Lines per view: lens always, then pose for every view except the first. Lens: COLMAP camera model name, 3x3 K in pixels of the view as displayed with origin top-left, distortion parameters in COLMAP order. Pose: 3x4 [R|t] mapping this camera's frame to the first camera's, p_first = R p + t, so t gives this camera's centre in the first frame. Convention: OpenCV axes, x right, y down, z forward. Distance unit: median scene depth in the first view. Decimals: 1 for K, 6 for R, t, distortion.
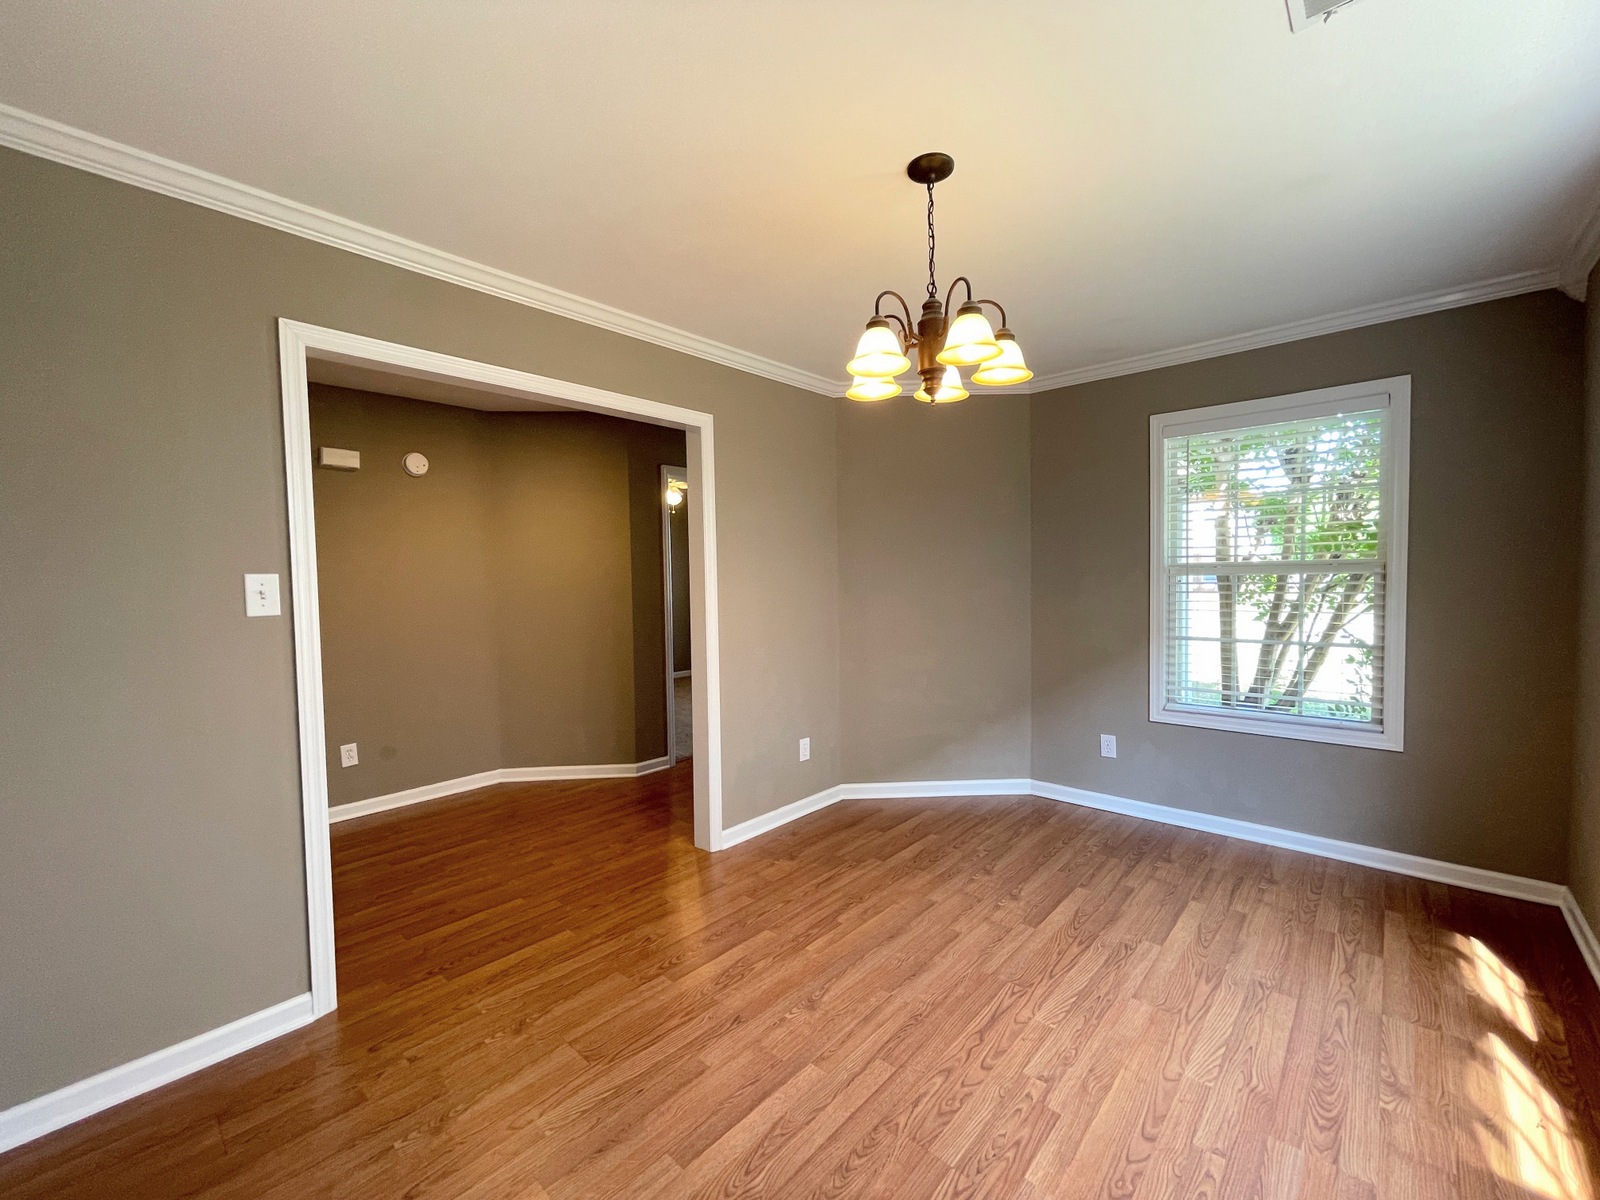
lens RADIAL K [[646.7, 0, 794.3], [0, 646.7, 600.3], [0, 0, 1]] dist [-0.002436, -0.000151]
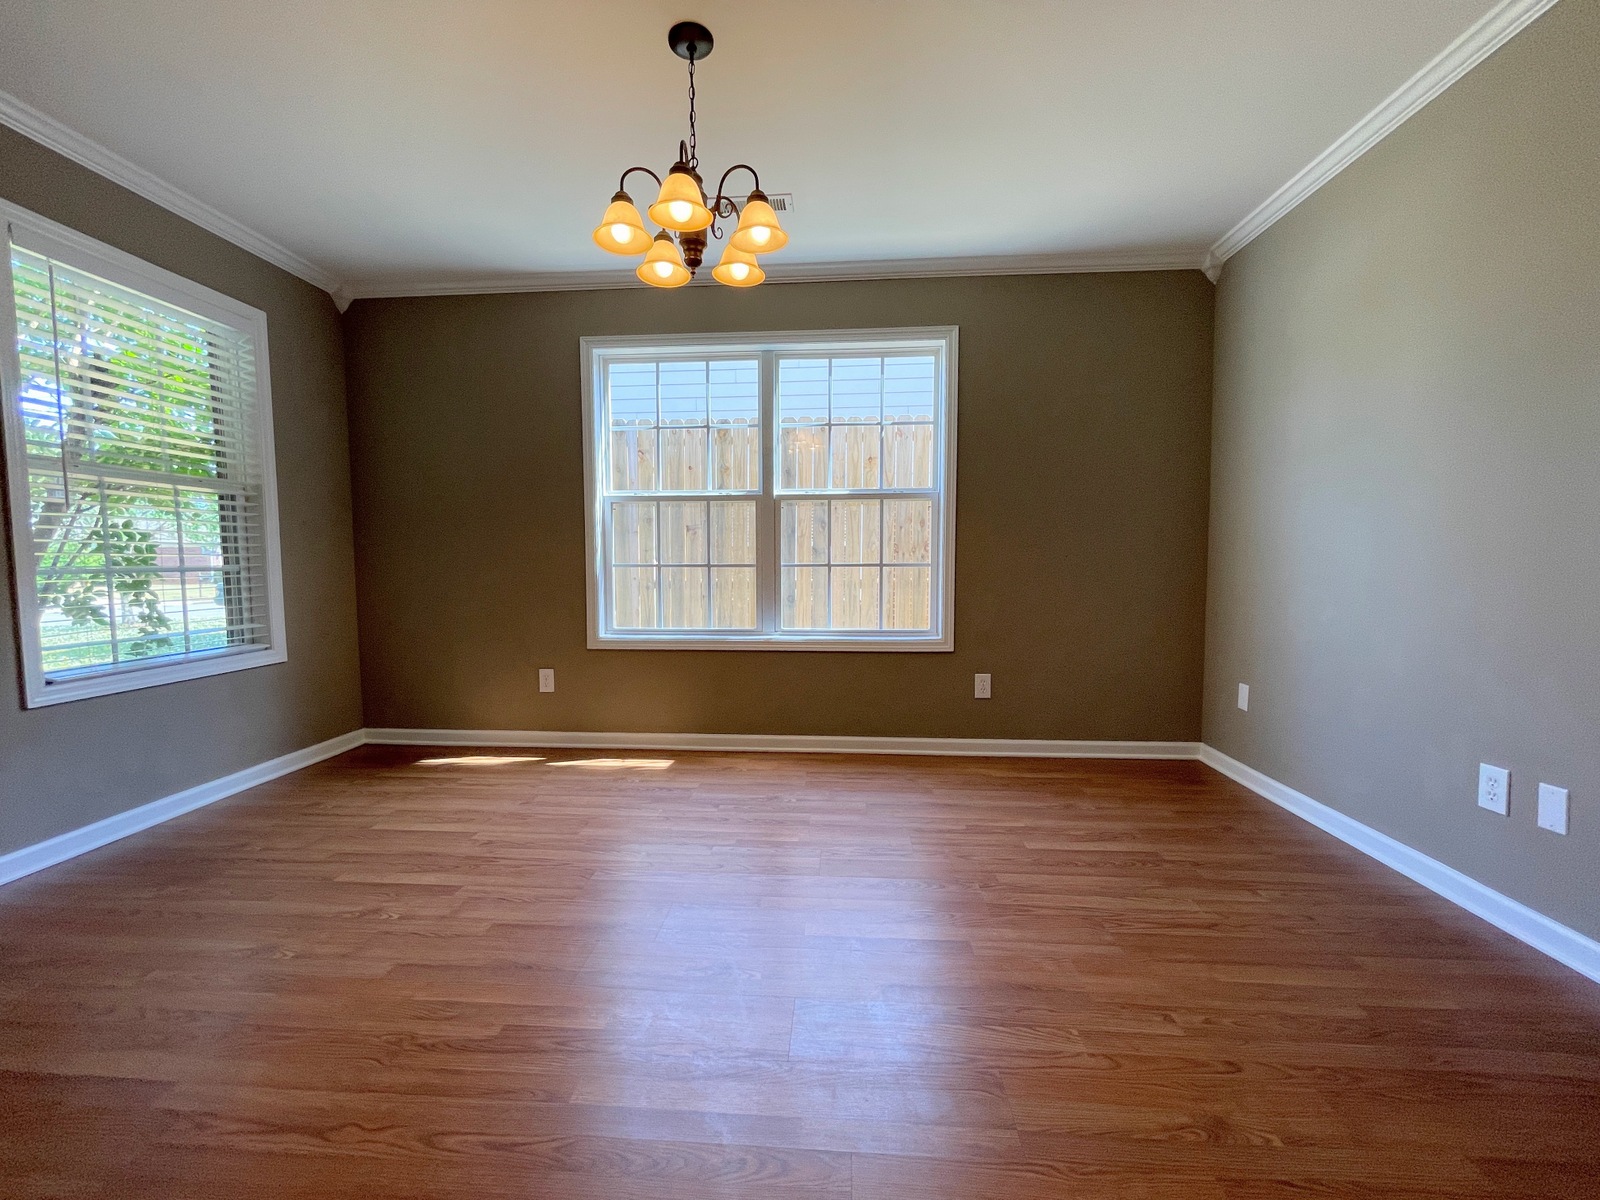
lens RADIAL K [[646.7, 0, 798.6], [0, 646.7, 601.8], [0, 0, 1]] dist [-0.002436, -0.000151]
pose [[-0.621147, -0.029527, 0.783138, -0.517059], [0.044702, 0.996328, 0.073021, 0.106975], [-0.782418, 0.080365, -0.617546, 1.131182]]
